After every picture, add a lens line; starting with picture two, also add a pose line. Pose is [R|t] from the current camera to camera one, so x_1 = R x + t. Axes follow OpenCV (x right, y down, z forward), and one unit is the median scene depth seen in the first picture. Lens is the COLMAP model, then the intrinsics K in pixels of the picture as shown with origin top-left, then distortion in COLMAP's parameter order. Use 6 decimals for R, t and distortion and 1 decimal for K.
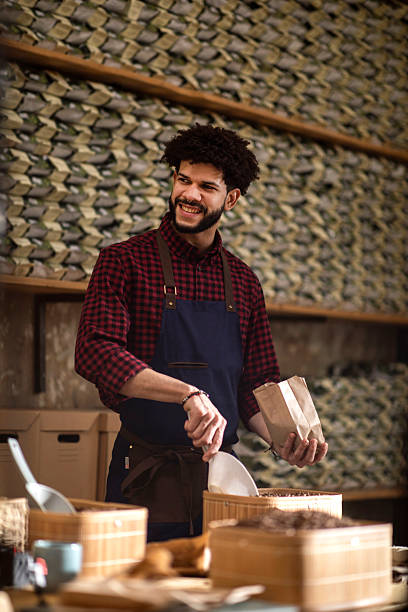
lens RADIAL K [[1467.5, 0, 204.5], [0, 1467.5, 321.7], [0, 0, 1]] dist [0.051363, 0.176849]
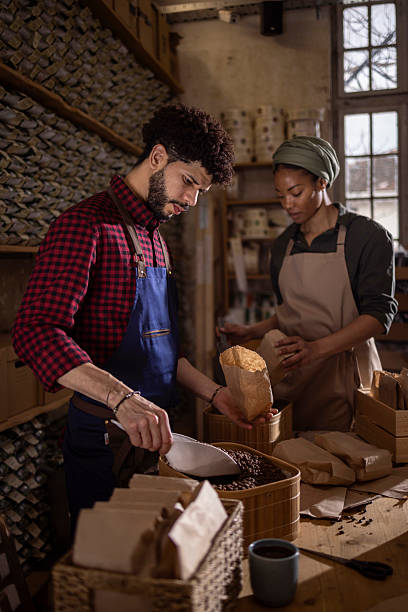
lens RADIAL K [[625.0, 0, 204.0], [0, 625.0, 306.0], [0, 0, 1]] dist [0.004701, 0.015049]
pose [[0.891877, -0.069319, 0.446934, -0.163413], [0.022251, 0.993713, 0.109723, -0.026543], [-0.451730, -0.087915, 0.887812, 0.357615]]
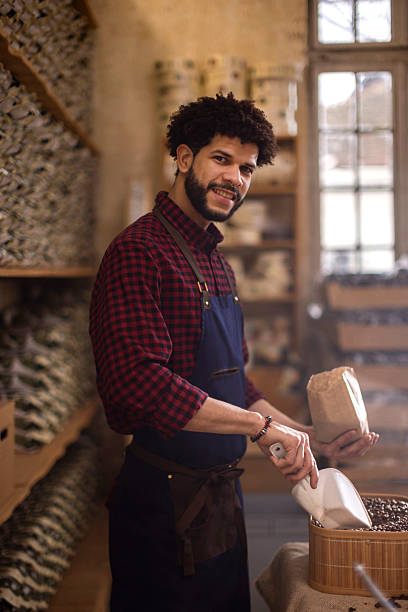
lens RADIAL K [[908.4, 0, 204.0], [0, 908.4, 306.0], [0, 0, 1]] dist [0.014998, -0.032879]
pose [[0.774835, -0.058846, 0.629419, -0.265203], [0.005552, 0.996253, 0.086307, -0.040091], [-0.632139, -0.063379, 0.772258, 0.432348]]
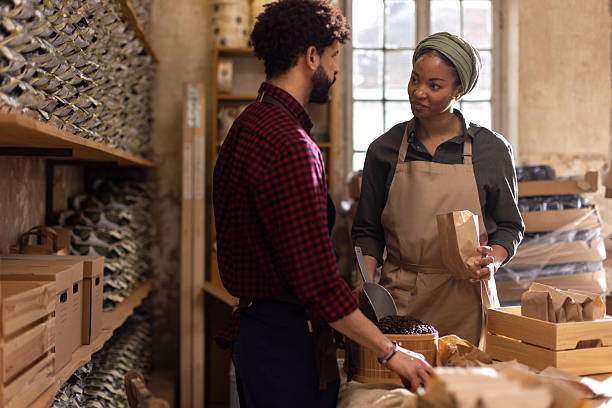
lens RADIAL K [[884.3, 0, 306.0], [0, 884.3, 204.0], [0, 0, 1]] dist [0.001632, 0.058817]
pose [[0.718346, -0.032706, 0.694917, -0.345419], [-0.018404, 0.997651, 0.065980, -0.021496], [-0.695442, -0.060186, 0.716057, 0.368940]]
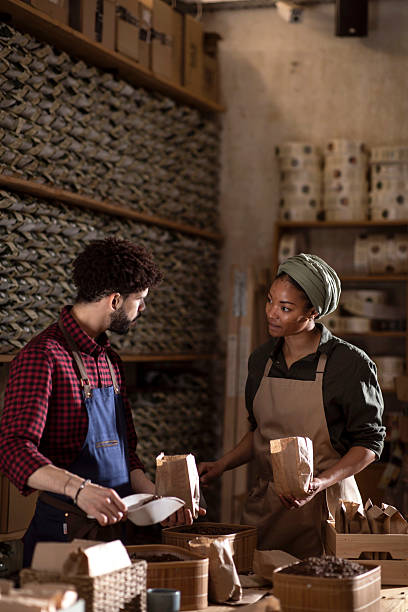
lens RADIAL K [[1467.5, 0, 204.5], [0, 1467.5, 321.7], [0, 0, 1]] dist [0.051363, 0.176849]
pose [[0.936749, -0.006217, 0.349946, -0.294232], [-0.007044, 0.999305, 0.036609, -0.085252], [-0.349930, -0.036759, 0.936054, -0.173912]]
